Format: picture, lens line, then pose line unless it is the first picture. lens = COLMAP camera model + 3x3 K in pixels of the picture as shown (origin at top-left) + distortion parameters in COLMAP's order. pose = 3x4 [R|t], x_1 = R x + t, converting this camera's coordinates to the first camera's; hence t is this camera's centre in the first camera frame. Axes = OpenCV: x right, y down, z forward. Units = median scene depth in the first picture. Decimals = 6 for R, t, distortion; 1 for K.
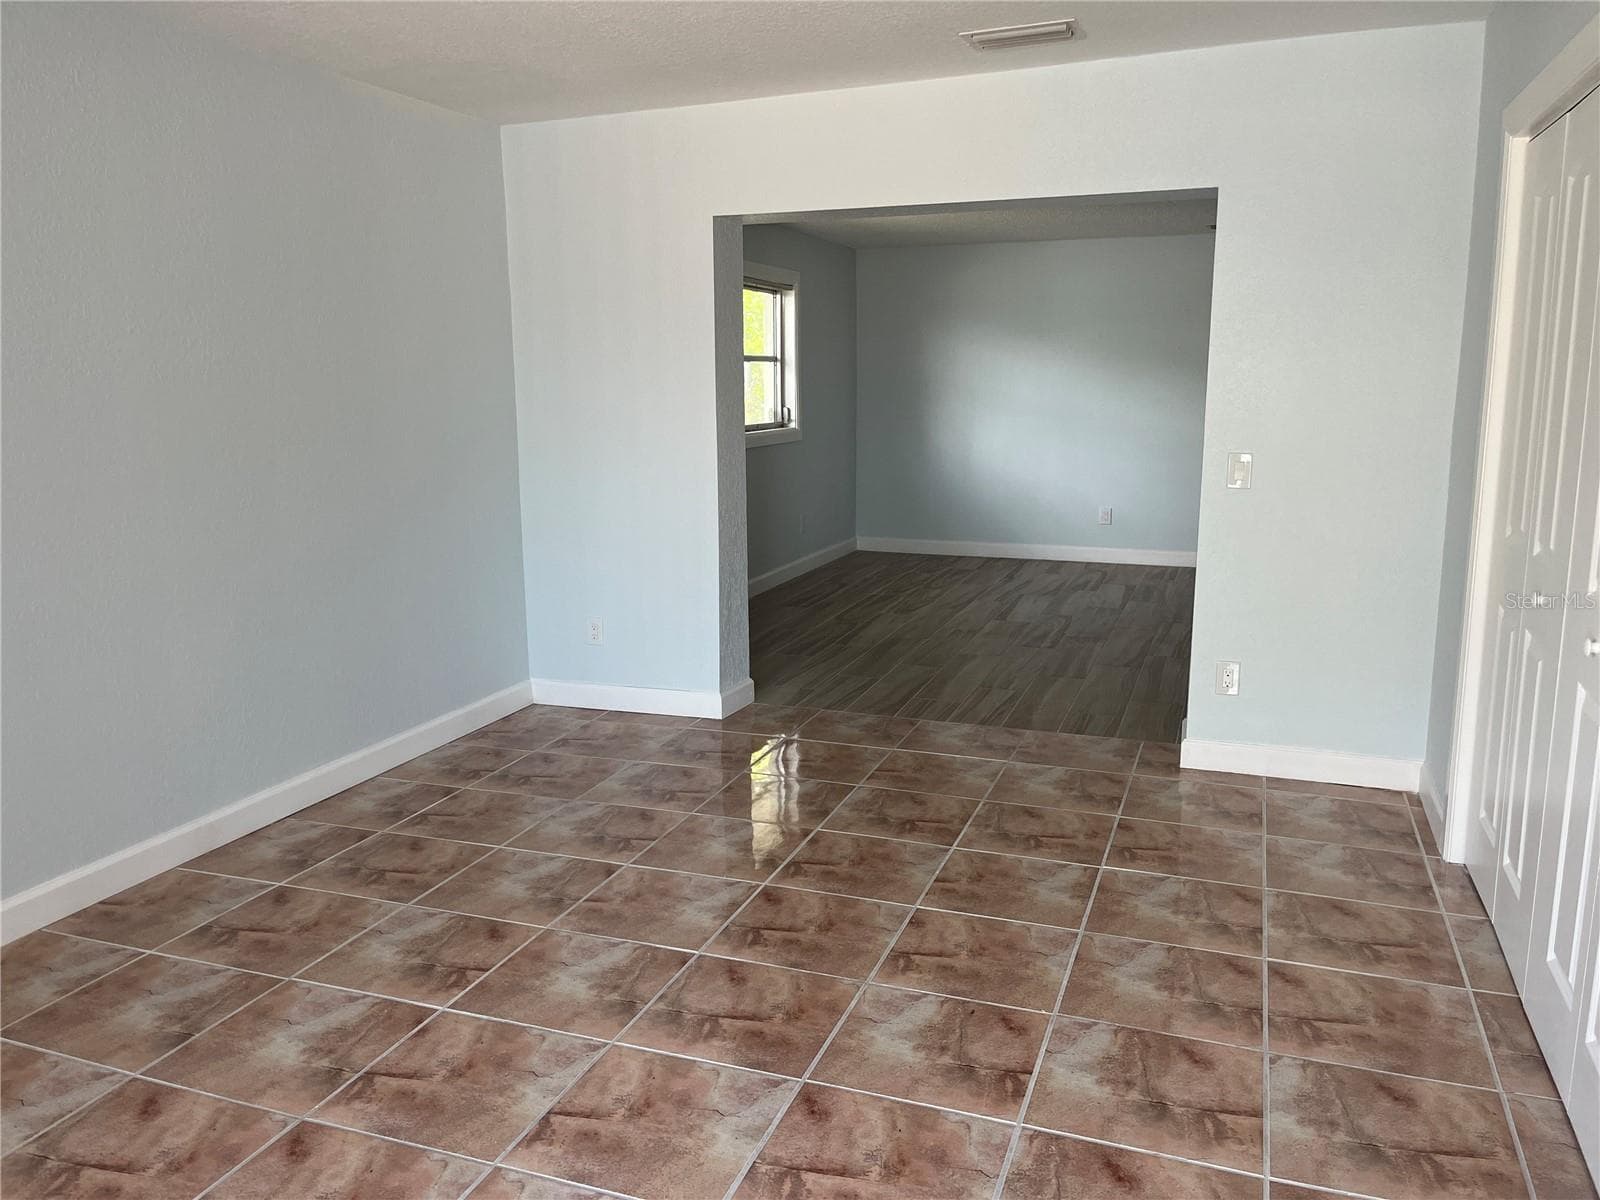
lens RADIAL K [[1214.1, 0, 799.0], [0, 1214.1, 604.2], [0, 0, 1]] dist [0.066455, -0.083075]
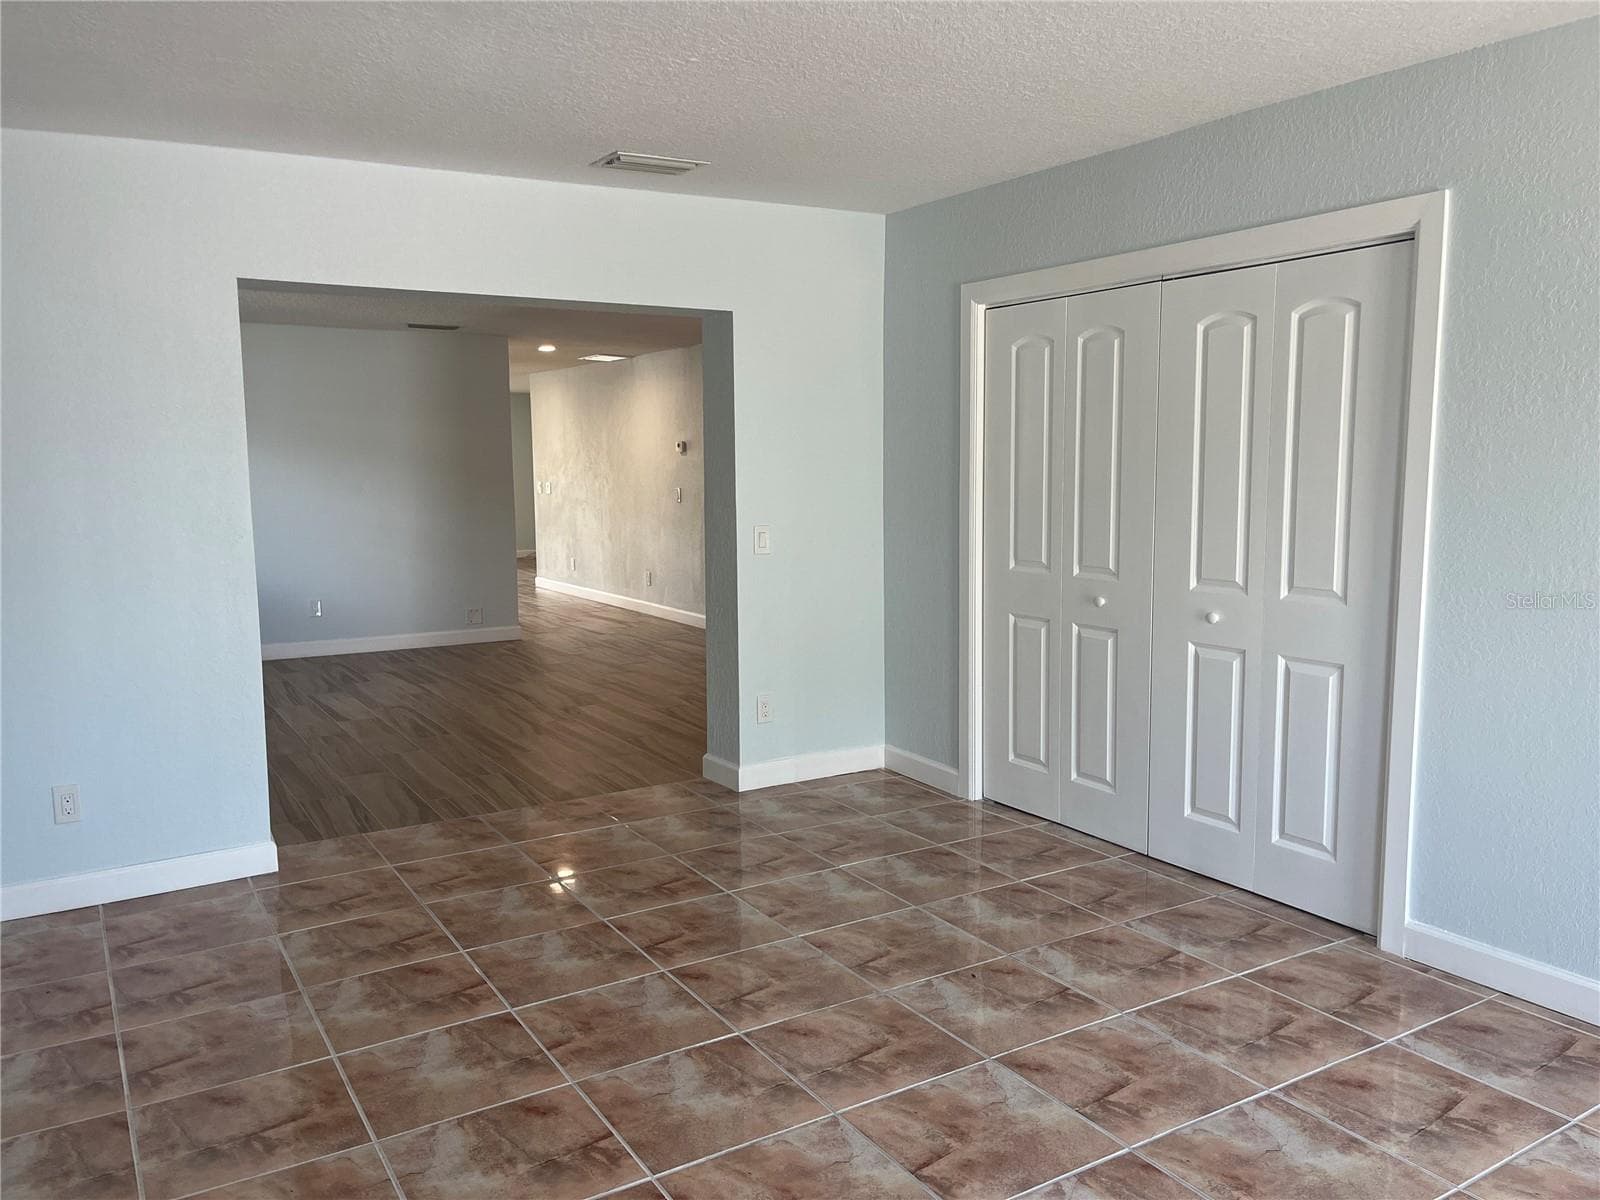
lens RADIAL K [[1225.1, 0, 798.8], [0, 1225.1, 574.3], [0, 0, 1]] dist [0.063178, -0.075525]
pose [[0.615138, -0.074138, 0.784926, -0.703929], [0.150651, 0.988278, -0.024719, -0.043599], [-0.773892, 0.133456, 0.619096, 0.254406]]
